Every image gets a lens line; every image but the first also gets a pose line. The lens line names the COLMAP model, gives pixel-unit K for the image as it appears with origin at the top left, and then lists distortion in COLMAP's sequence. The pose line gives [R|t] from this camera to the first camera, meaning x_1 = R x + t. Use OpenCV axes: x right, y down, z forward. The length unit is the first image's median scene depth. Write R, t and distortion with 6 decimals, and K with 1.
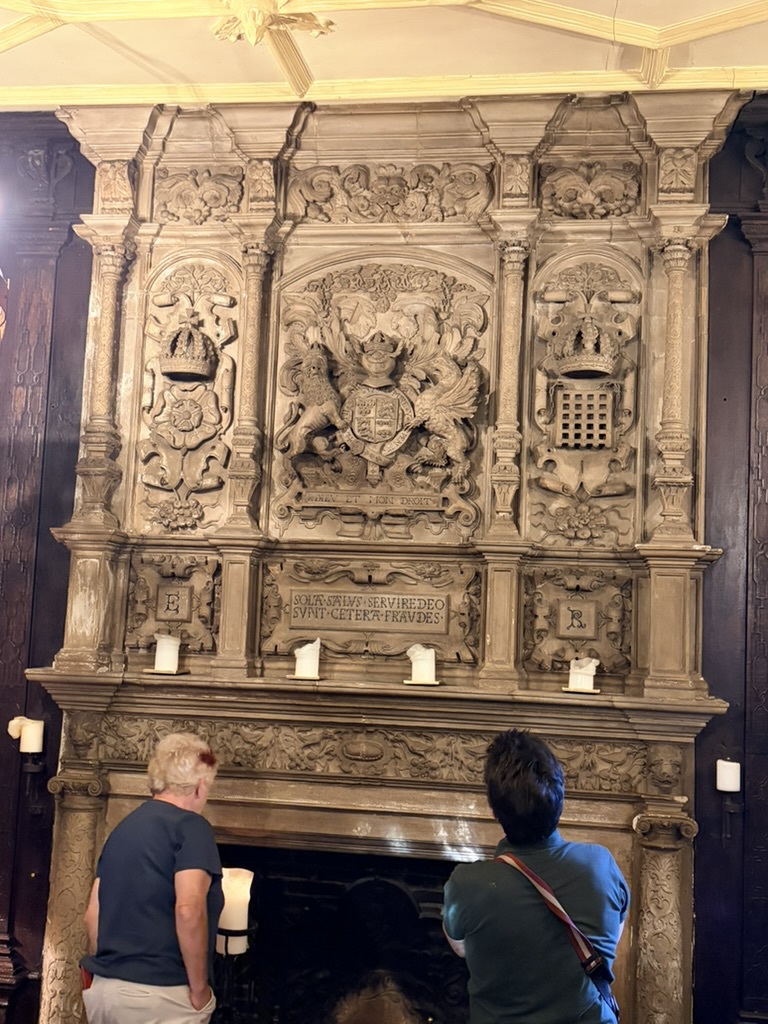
lens RADIAL K [[1105.5, 0, 385.7], [0, 1105.5, 508.8], [0, 0, 1]] dist [0.038693, 0.000000]
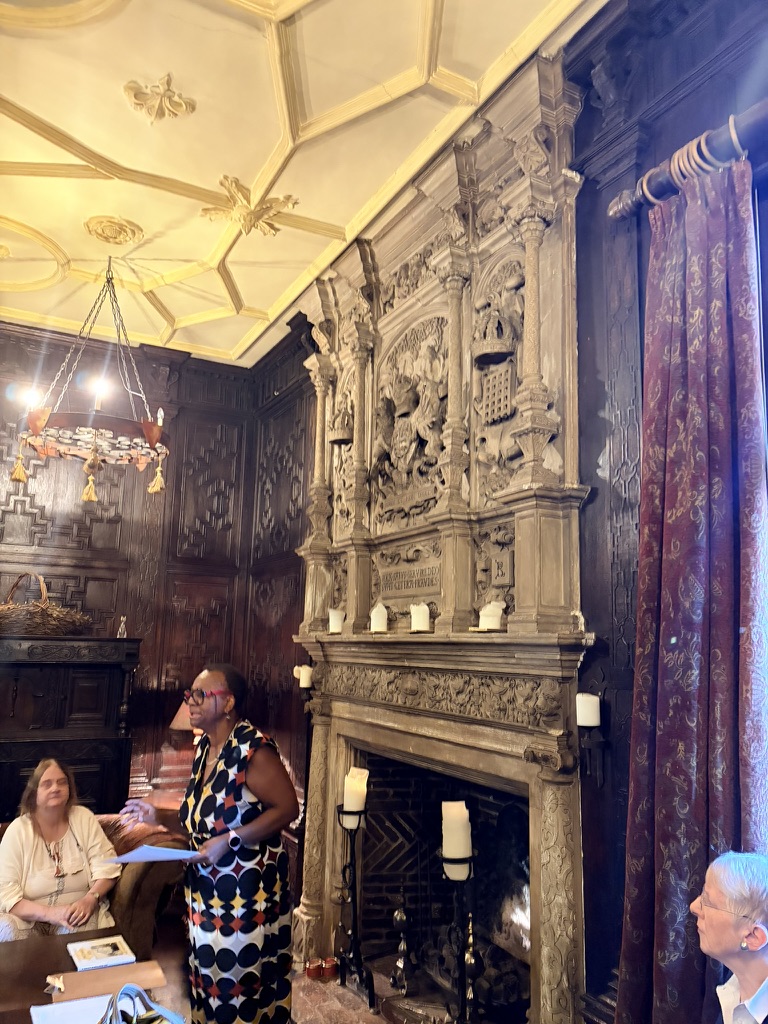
lens RADIAL K [[771.1, 0, 380.8], [0, 771.1, 519.1], [0, 0, 1]] dist [0.033579, 0.005893]
pose [[0.589280, -0.159443, -0.792040, 0.718916], [0.093525, 0.987205, -0.129149, 0.136752], [0.802497, 0.002029, 0.596652, 0.422481]]
